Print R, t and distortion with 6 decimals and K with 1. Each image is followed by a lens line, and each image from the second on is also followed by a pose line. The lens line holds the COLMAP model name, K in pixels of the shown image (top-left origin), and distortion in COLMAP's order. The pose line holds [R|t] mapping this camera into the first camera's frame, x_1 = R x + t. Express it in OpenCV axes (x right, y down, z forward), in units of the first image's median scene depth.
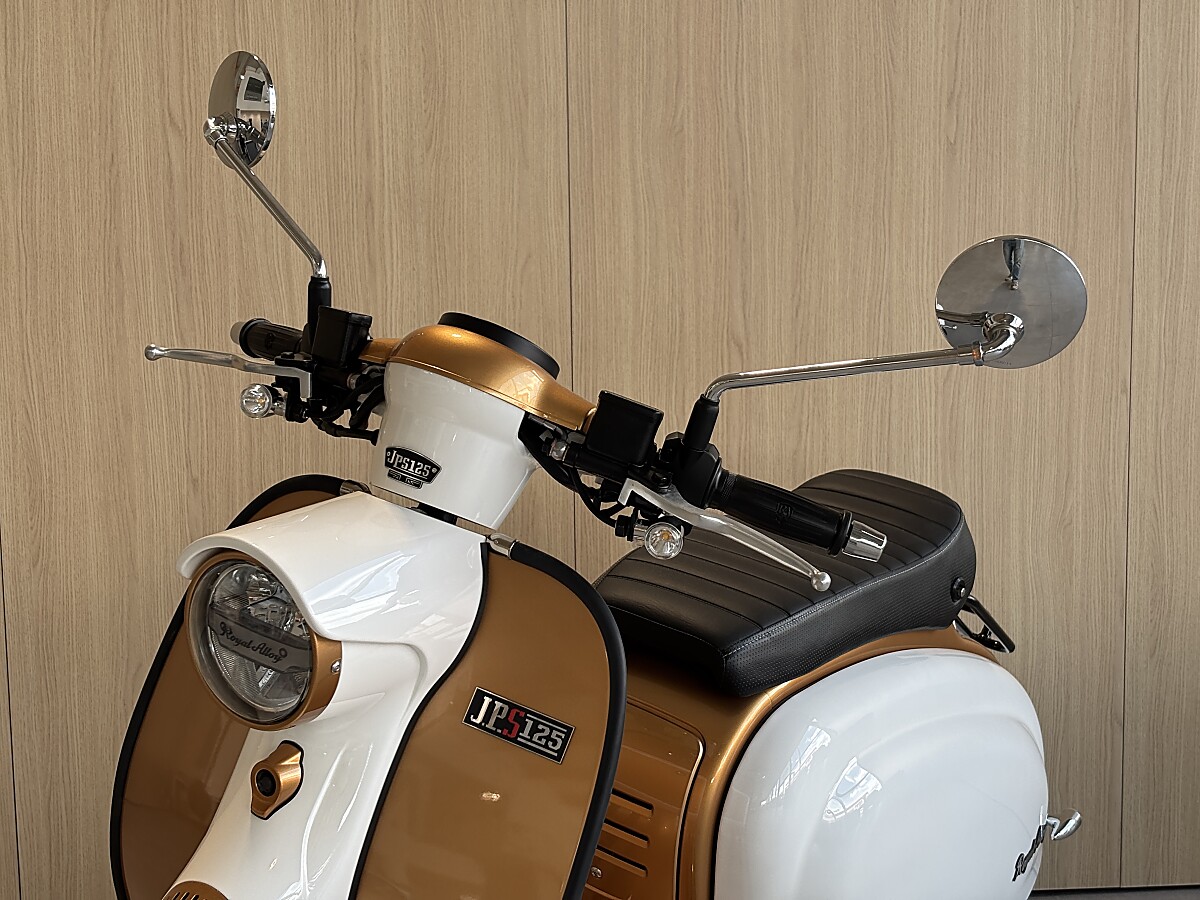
lens RADIAL K [[1746.9, 0, 603.8], [0, 1746.9, 454.1], [0, 0, 1]] dist [0.037836, 0.000000]
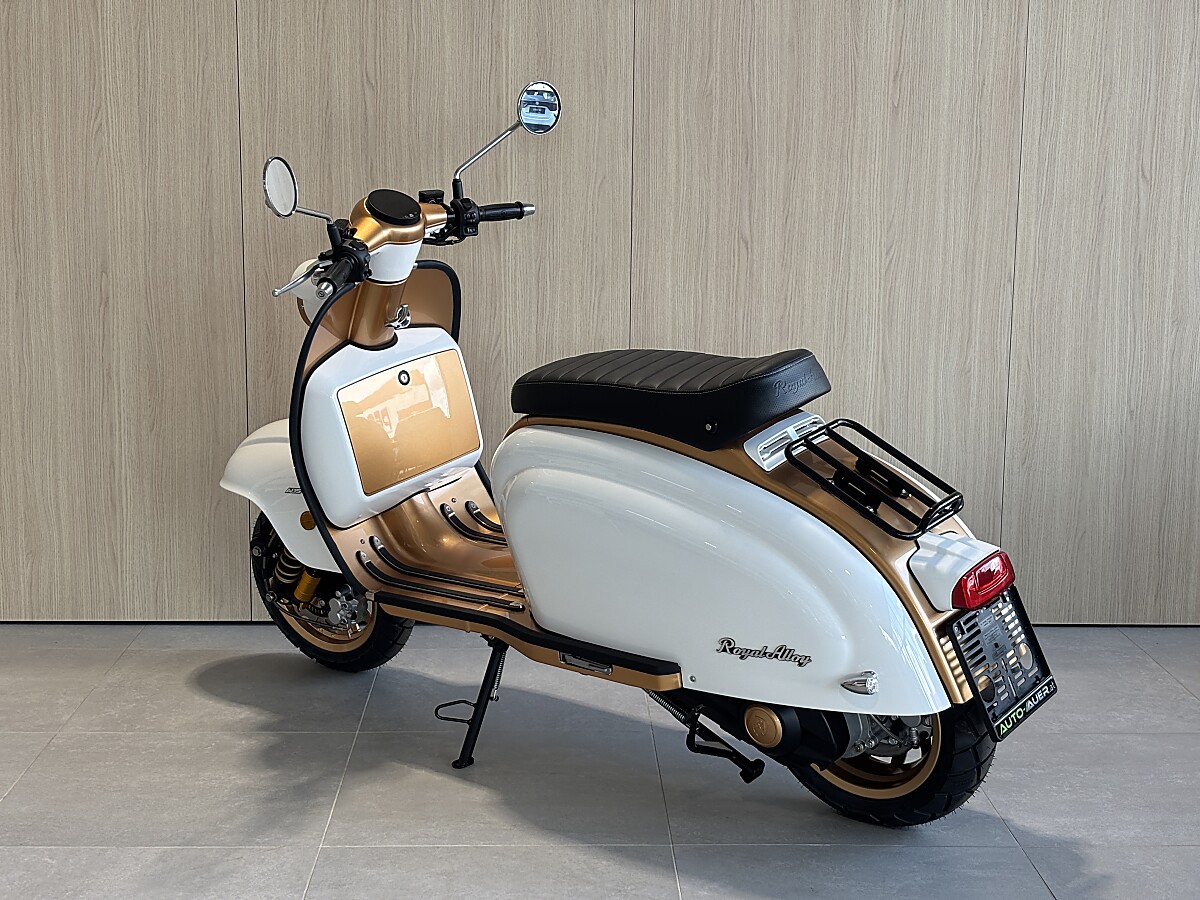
lens RADIAL K [[1746.9, 0, 603.8], [0, 1746.9, 456.9], [0, 0, 1]] dist [0.037836, 0.000000]
pose [[0.999134, 0.030219, -0.028610, 0.005948], [-0.028727, 0.998274, 0.051227, 0.046402], [0.030109, -0.050361, 0.998277, -0.482692]]
